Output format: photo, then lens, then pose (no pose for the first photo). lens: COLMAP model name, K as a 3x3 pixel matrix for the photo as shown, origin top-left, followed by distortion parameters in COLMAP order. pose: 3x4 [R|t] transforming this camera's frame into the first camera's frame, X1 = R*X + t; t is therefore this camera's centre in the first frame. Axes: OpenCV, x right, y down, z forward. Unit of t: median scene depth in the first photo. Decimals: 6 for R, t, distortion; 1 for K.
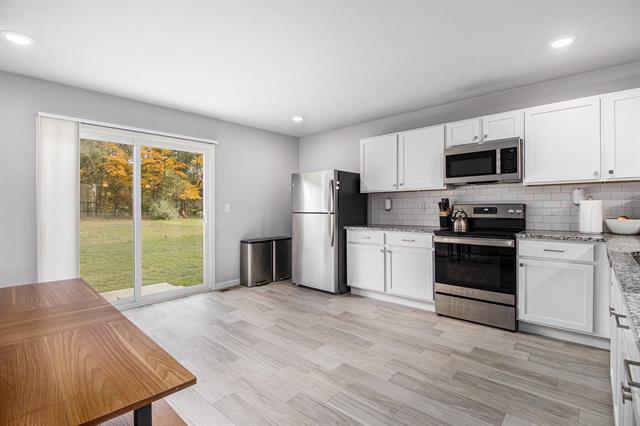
lens RADIAL K [[303.0, 0, 310.5], [0, 303.0, 204.3], [0, 0, 1]] dist [-0.001667, -0.000845]
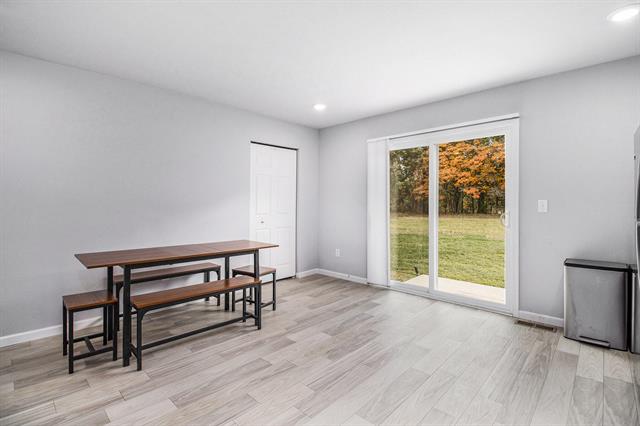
lens RADIAL K [[303.0, 0, 310.5], [0, 303.0, 204.3], [0, 0, 1]] dist [-0.001667, -0.000845]
pose [[-0.026484, 0.000136, -0.999649, 0.562806], [0.001929, 0.999998, 0.000085, 0.012023], [0.999647, -0.001926, -0.026484, 0.695733]]
